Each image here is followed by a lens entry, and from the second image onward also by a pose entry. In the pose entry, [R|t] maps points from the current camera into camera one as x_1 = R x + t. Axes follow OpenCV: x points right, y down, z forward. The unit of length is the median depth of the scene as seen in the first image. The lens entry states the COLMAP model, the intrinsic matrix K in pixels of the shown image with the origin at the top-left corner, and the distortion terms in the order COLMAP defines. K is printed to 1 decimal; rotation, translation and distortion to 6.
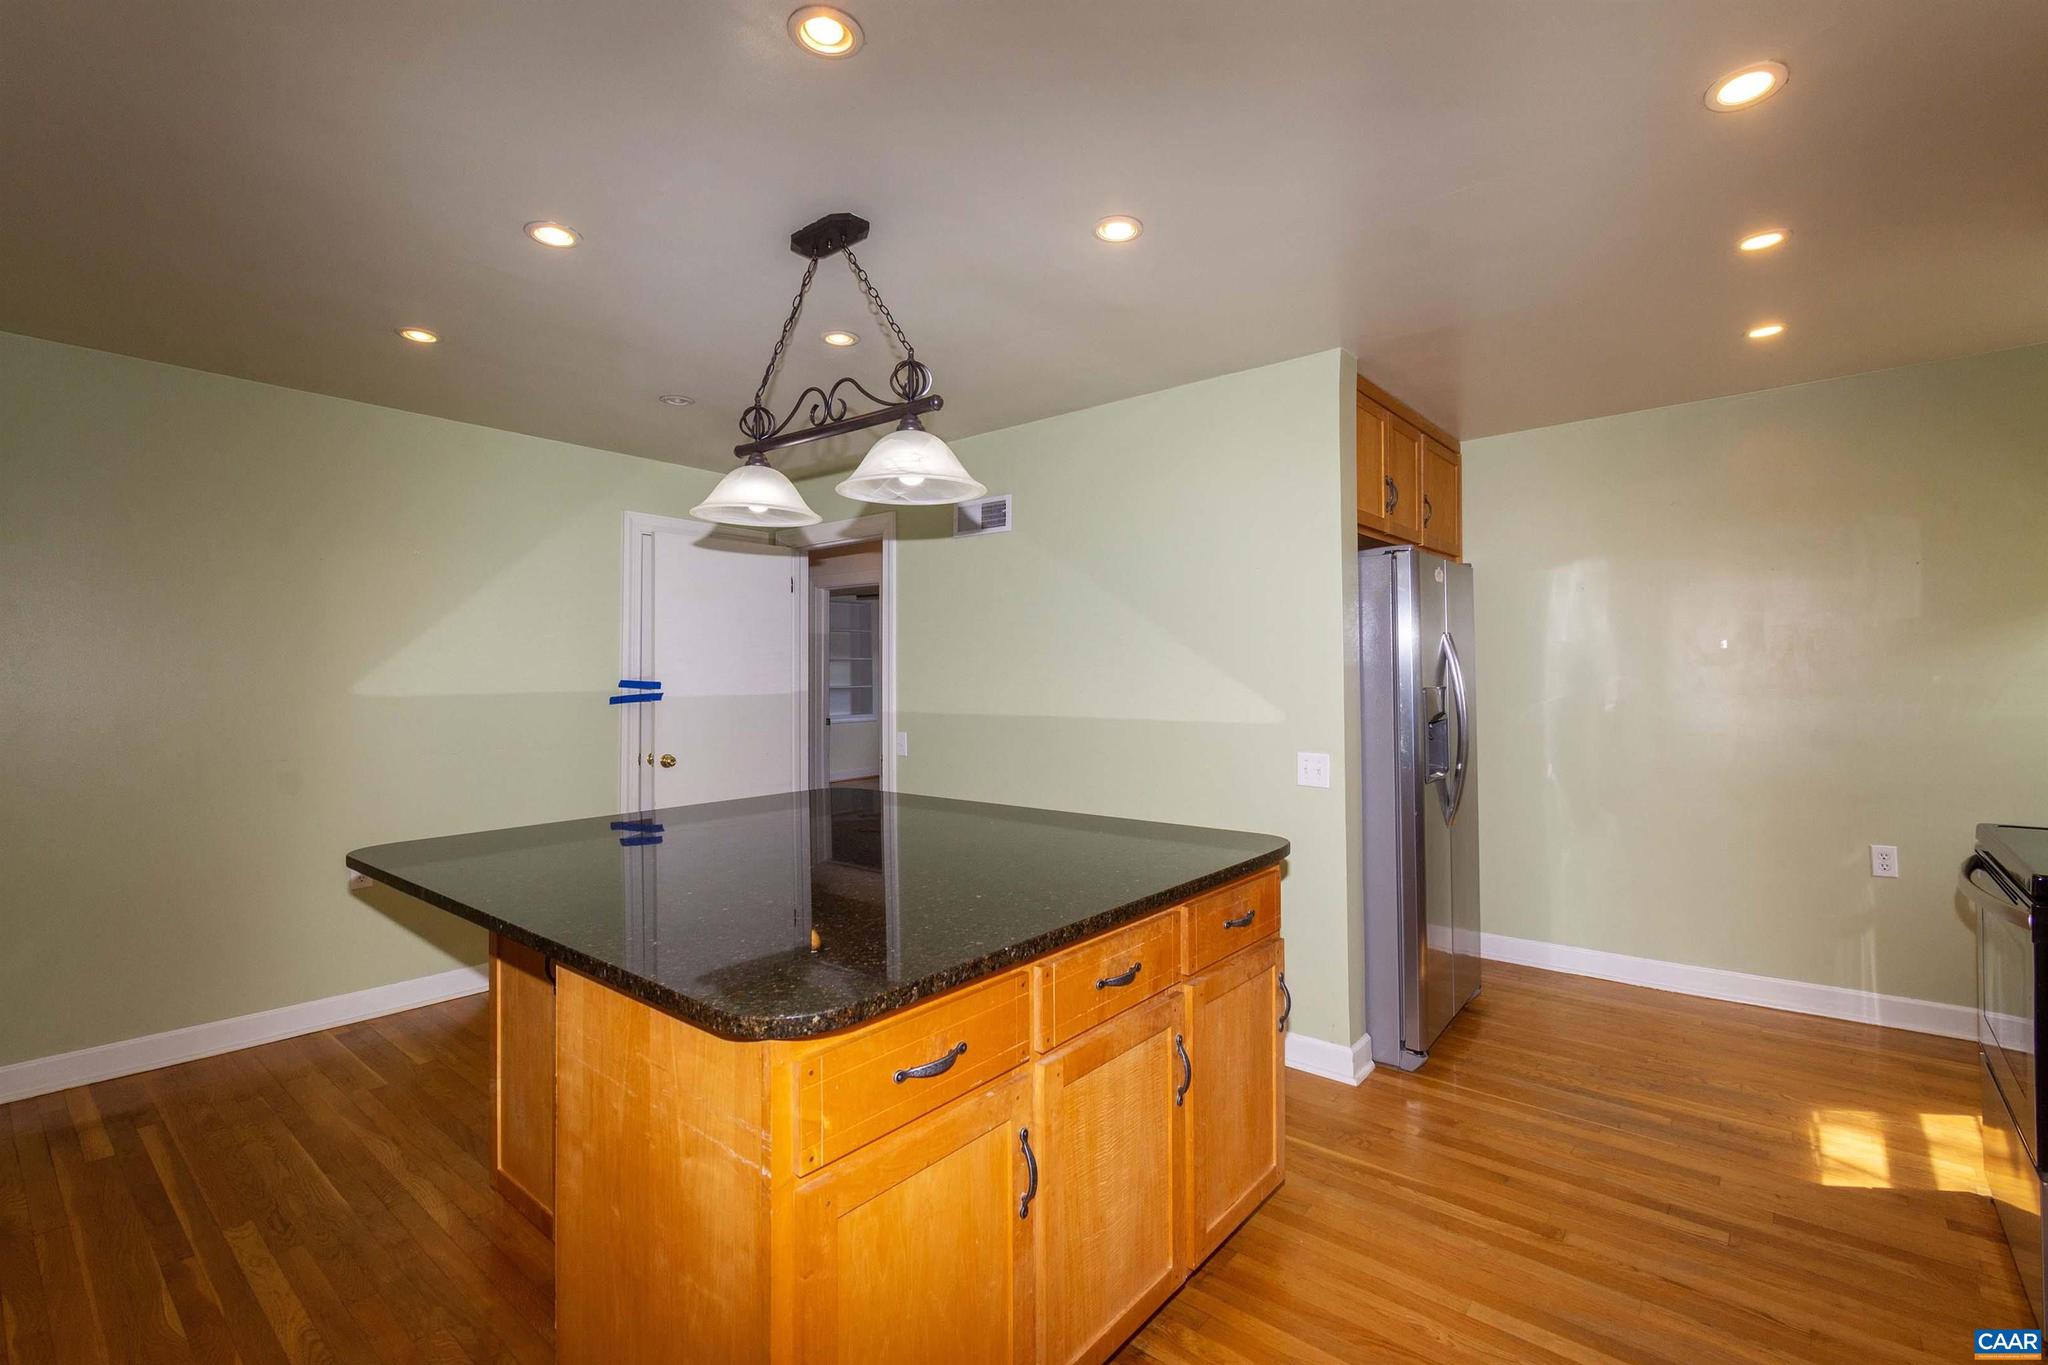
lens RADIAL K [[898.5, 0, 1023.2], [0, 898.5, 673.7], [0, 0, 1]] dist [0.002039, -0.001110]
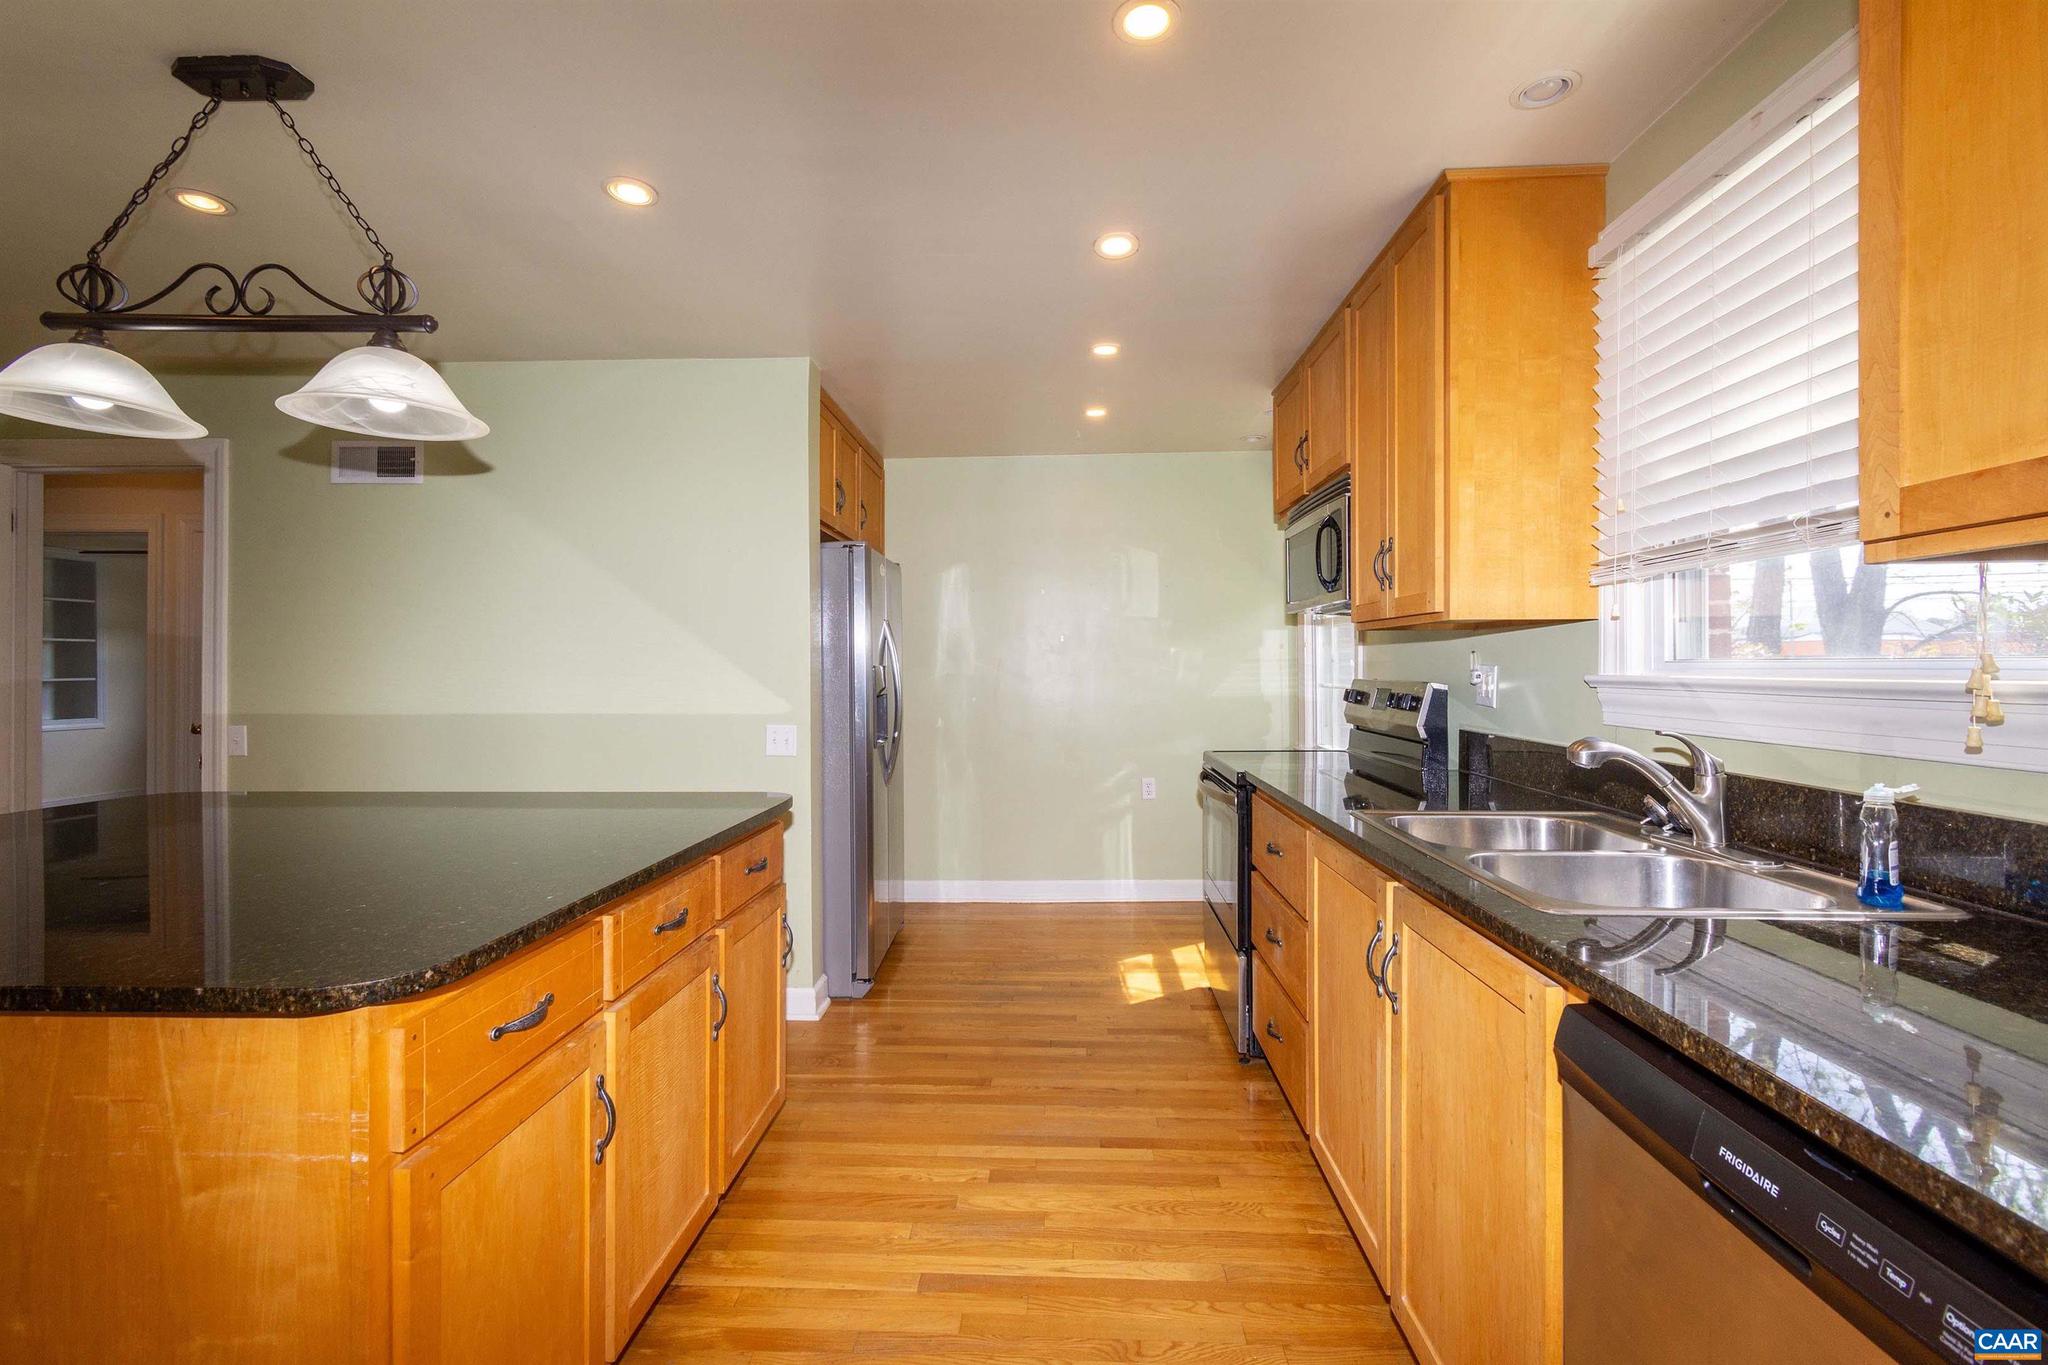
lens RADIAL K [[876.6, 0, 1031.8], [0, 876.6, 671.0], [0, 0, 1]] dist [-0.001439, -0.000372]
pose [[0.794872, 0.005093, 0.606755, -0.132337], [-0.008062, 0.999965, 0.002168, 0.030126], [-0.606723, -0.006615, 0.794886, -0.042151]]
